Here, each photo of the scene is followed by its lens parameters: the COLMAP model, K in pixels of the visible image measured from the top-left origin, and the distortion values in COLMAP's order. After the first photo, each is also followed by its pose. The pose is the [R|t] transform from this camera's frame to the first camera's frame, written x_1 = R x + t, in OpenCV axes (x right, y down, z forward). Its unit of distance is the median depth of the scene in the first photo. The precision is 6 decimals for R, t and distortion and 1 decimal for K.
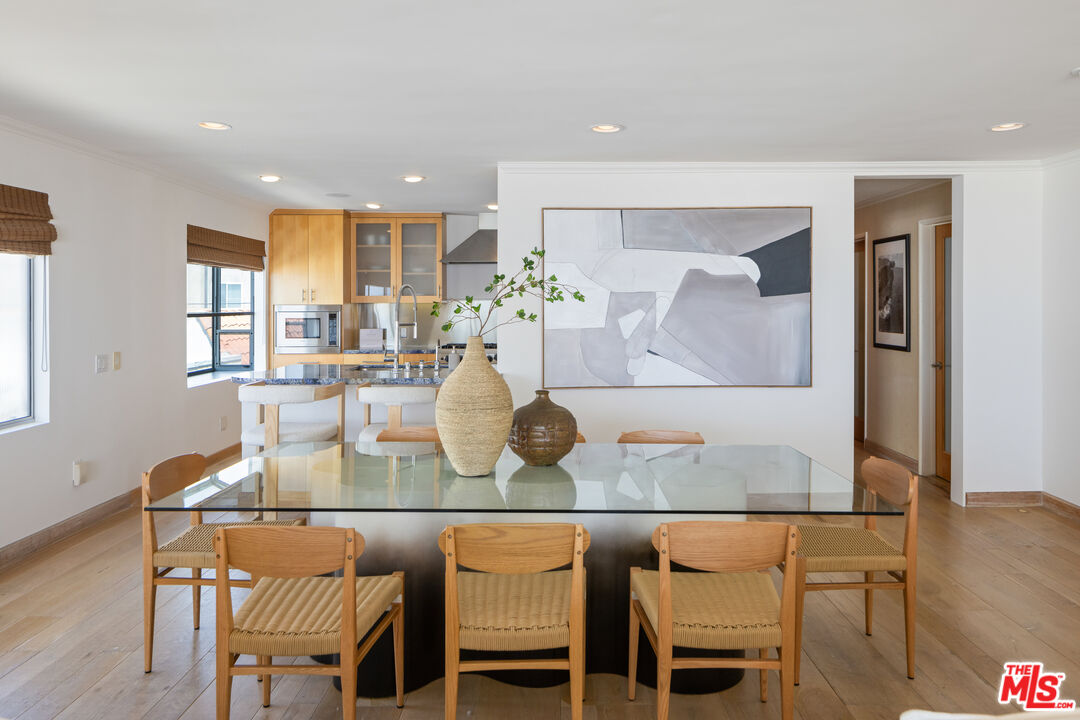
lens RADIAL K [[761.8, 0, 543.9], [0, 761.8, 338.5], [0, 0, 1]] dist [0.005934, 0.002873]
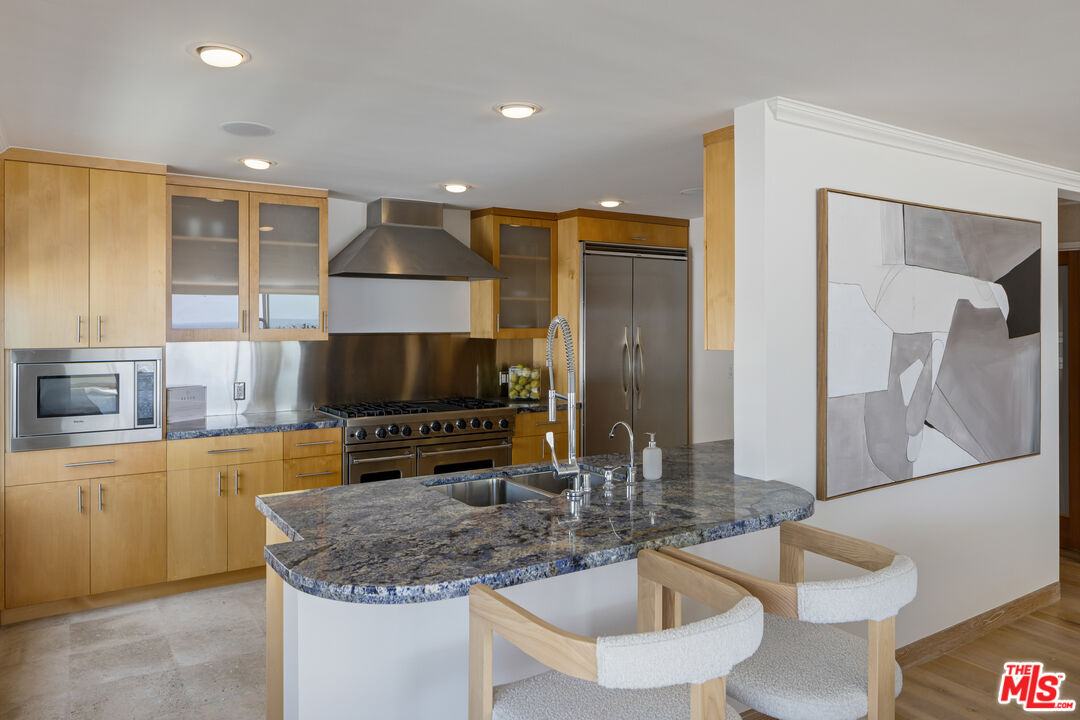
lens RADIAL K [[761.8, 0, 543.9], [0, 761.8, 338.5], [0, 0, 1]] dist [0.005934, 0.002873]
pose [[0.835323, -0.008880, 0.549687, -0.500423], [0.023337, 0.999541, -0.019316, -0.050882], [-0.549264, 0.028963, 0.835147, 0.630022]]
